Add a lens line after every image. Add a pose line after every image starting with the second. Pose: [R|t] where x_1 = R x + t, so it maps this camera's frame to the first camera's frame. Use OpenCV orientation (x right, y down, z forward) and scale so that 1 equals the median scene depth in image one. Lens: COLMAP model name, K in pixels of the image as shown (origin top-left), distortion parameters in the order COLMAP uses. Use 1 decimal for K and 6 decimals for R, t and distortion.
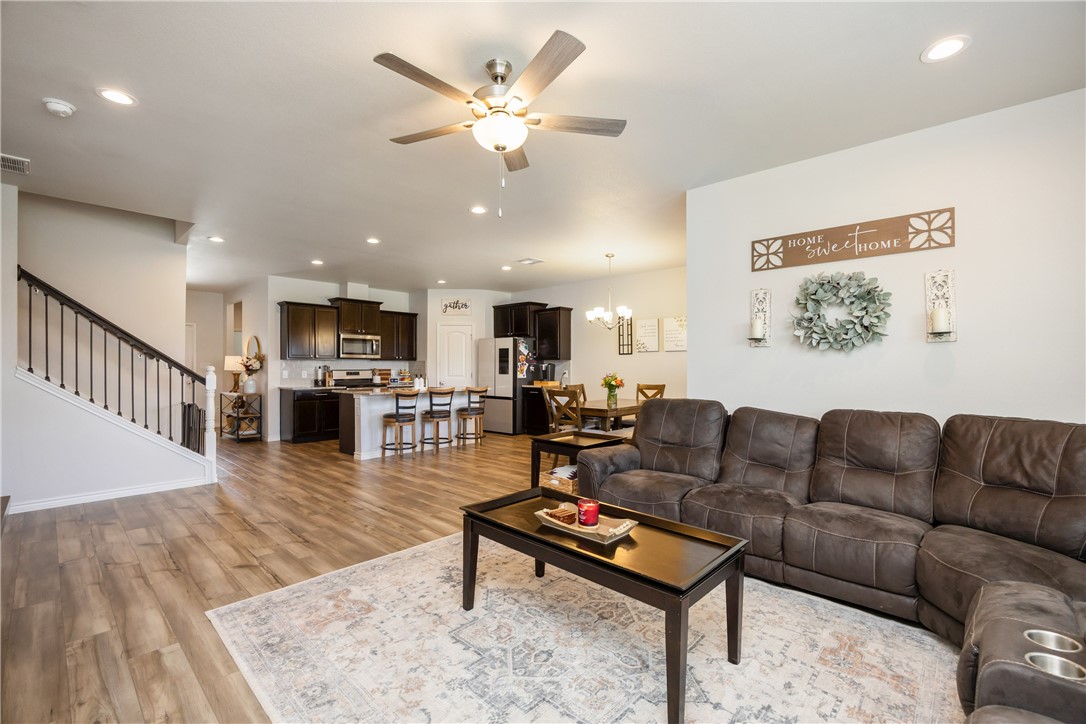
lens RADIAL K [[463.7, 0, 534.8], [0, 463.7, 371.0], [0, 0, 1]] dist [-0.018508, 0.000060]
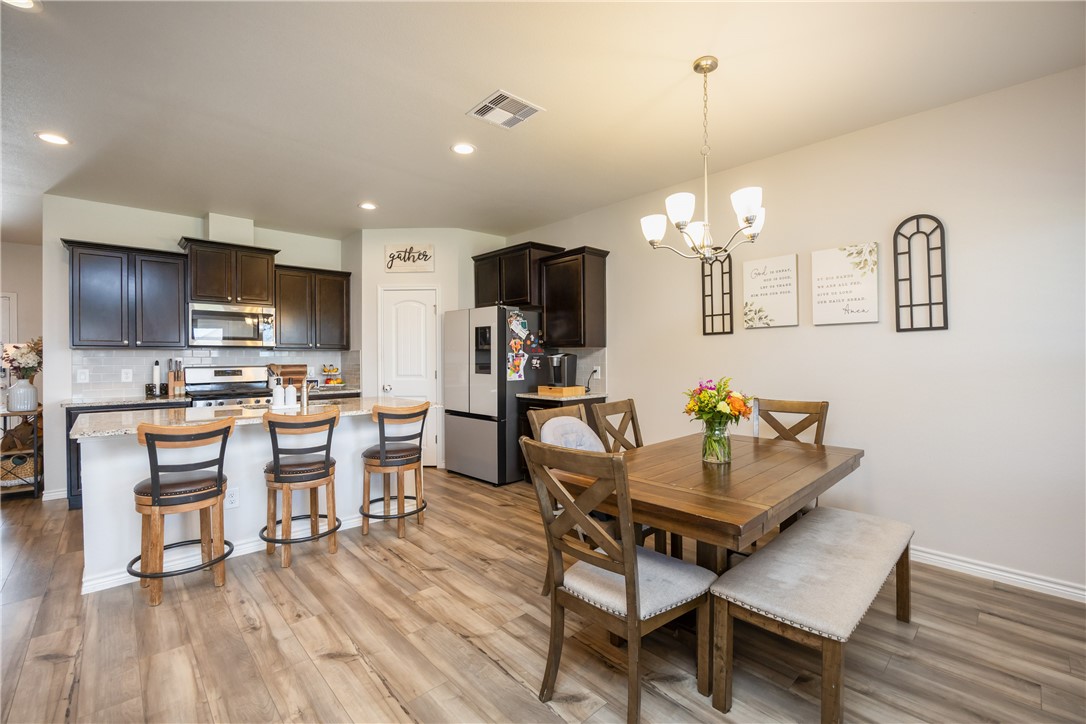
lens RADIAL K [[464.1, 0, 543.0], [0, 464.1, 362.0], [0, 0, 1]] dist [-0.019262, 0.000452]
pose [[0.997932, -0.003629, -0.064178, 0.044481], [0.003609, 0.999993, -0.000428, -0.007317], [0.064179, 0.000195, 0.997938, 0.515282]]
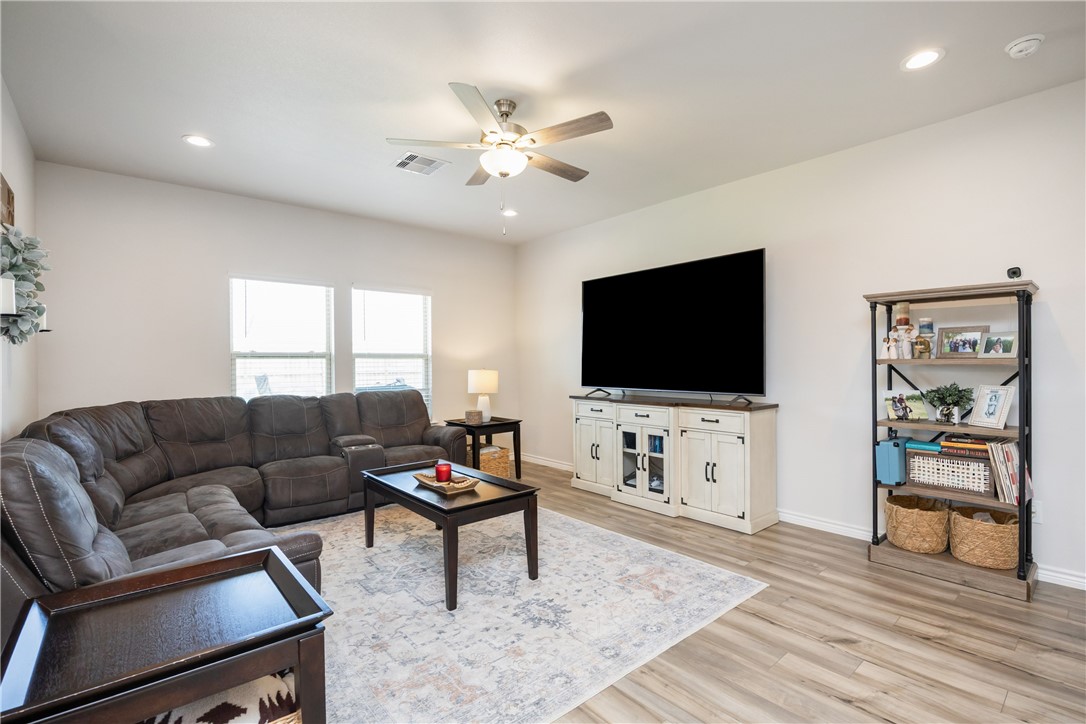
lens RADIAL K [[500.3, 0, 543.8], [0, 500.3, 364.5], [0, 0, 1]] dist [-0.013384, 0.000201]
pose [[-0.994133, 0.003196, 0.108115, -0.095101], [0.004540, 0.999916, 0.012181, -0.007236], [-0.108067, 0.012600, -0.994064, 0.691090]]
